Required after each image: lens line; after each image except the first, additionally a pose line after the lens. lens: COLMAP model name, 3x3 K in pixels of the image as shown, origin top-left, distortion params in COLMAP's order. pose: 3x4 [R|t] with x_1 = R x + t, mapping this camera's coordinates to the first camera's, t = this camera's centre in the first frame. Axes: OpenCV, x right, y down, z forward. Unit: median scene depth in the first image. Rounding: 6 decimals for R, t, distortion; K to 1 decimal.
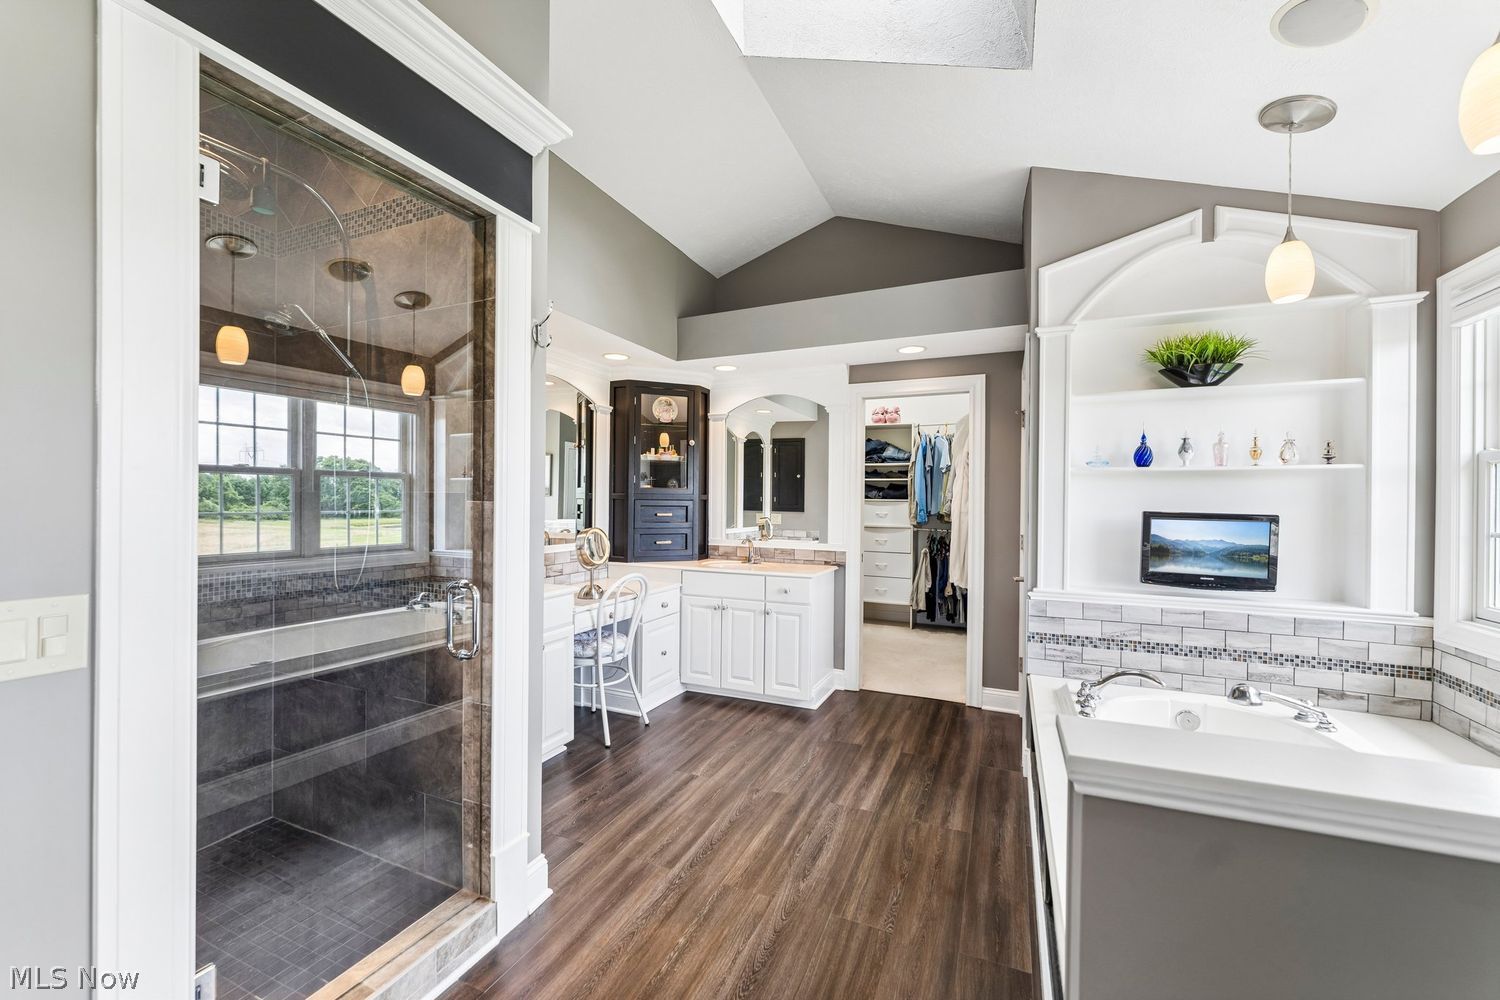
lens RADIAL K [[596.5, 0, 750.0], [0, 596.5, 500.0], [0, 0, 1]] dist [-0.006498, -0.000242]
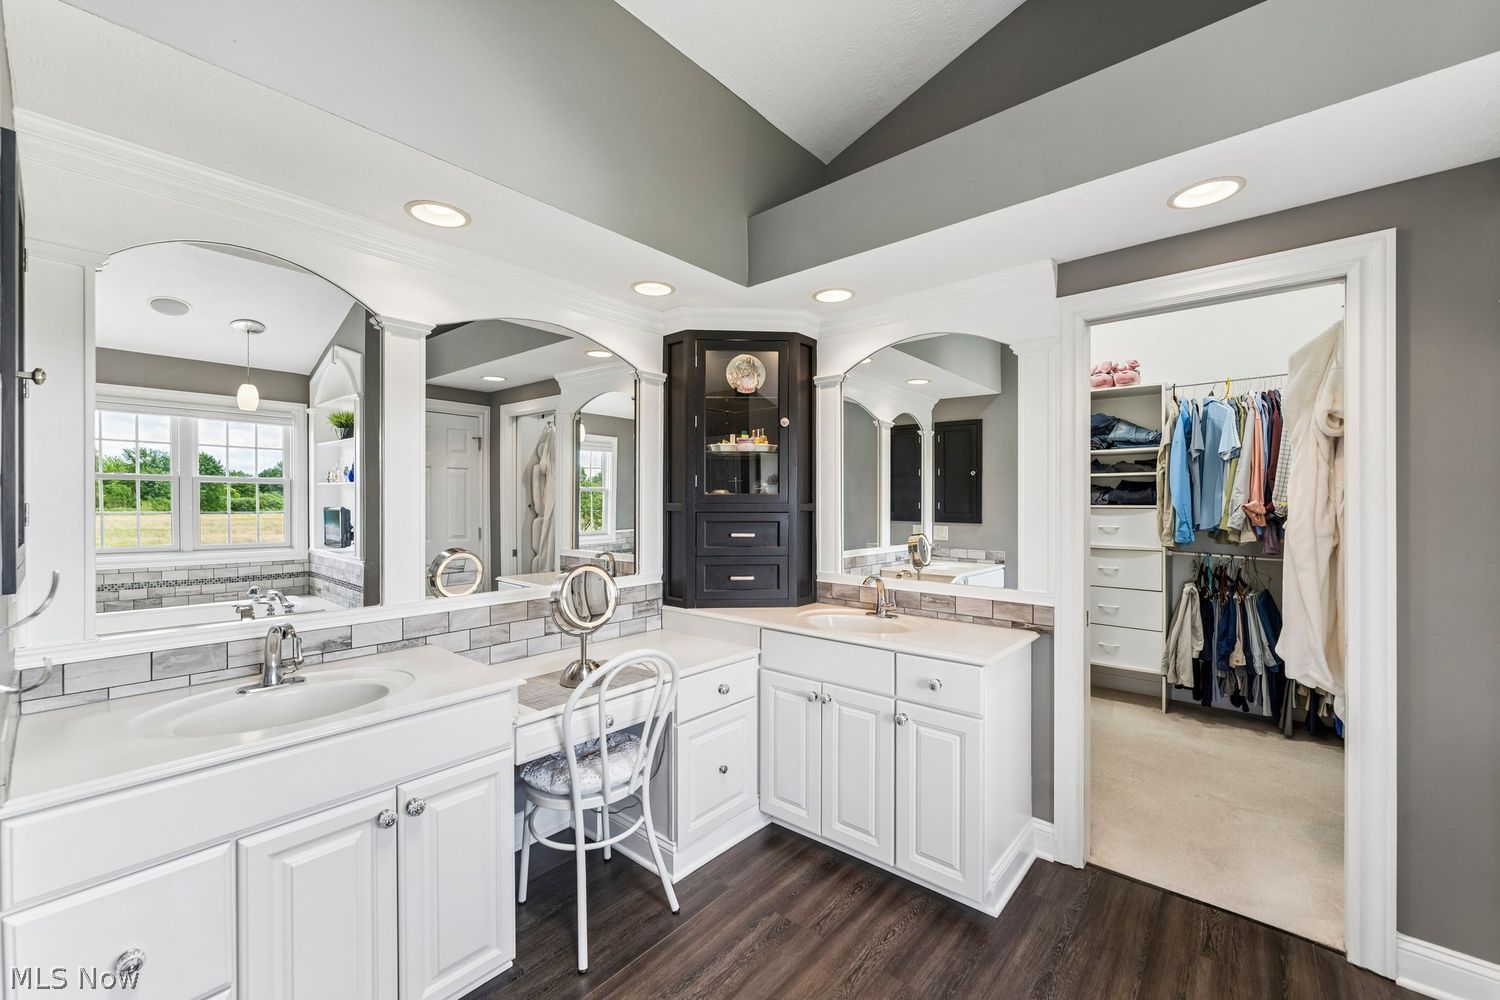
lens RADIAL K [[596.5, 0, 750.0], [0, 596.5, 500.0], [0, 0, 1]] dist [-0.006498, -0.000242]
pose [[0.957375, -0.010757, -0.288646, 0.050979], [0.009271, 0.999936, -0.006512, -0.009169], [0.288698, 0.003559, 0.957414, 0.386431]]
